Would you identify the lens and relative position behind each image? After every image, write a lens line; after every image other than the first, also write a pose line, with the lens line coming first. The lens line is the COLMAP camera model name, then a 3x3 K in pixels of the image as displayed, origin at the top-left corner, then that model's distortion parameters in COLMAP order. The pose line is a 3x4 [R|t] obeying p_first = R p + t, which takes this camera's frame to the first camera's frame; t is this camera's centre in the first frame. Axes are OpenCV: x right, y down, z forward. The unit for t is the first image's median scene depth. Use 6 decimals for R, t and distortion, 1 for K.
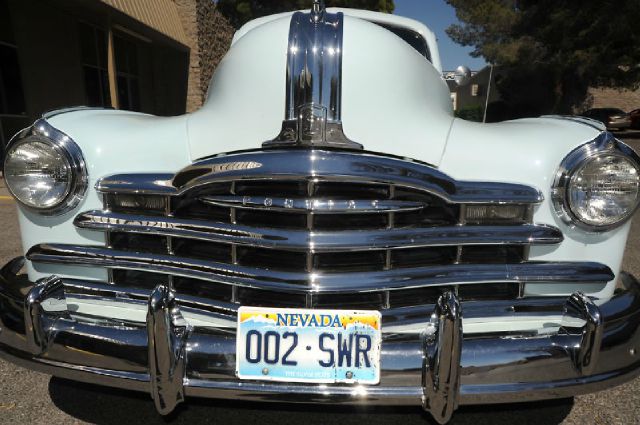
lens RADIAL K [[430.6, 0, 323.6], [0, 430.6, 214.4], [0, 0, 1]] dist [-0.099404, 0.078256]
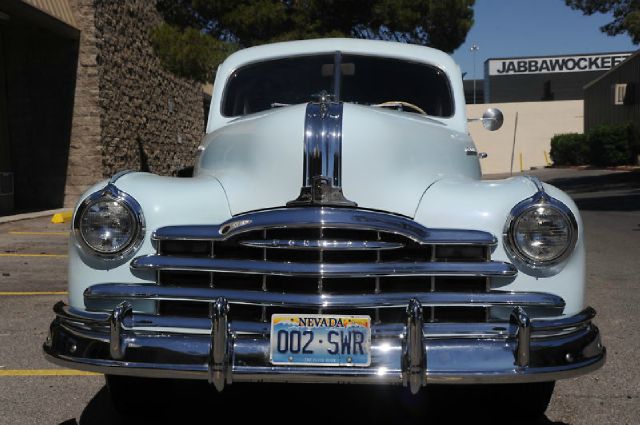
lens RADIAL K [[856.8, 0, 320.0], [0, 856.8, 212.5], [0, 0, 1]] dist [0.156464, 0.034054]
pose [[0.999935, -0.010031, -0.005328, -0.017121], [0.009107, 0.988395, -0.151630, 0.305833], [0.006787, 0.151571, 0.988423, -1.850242]]
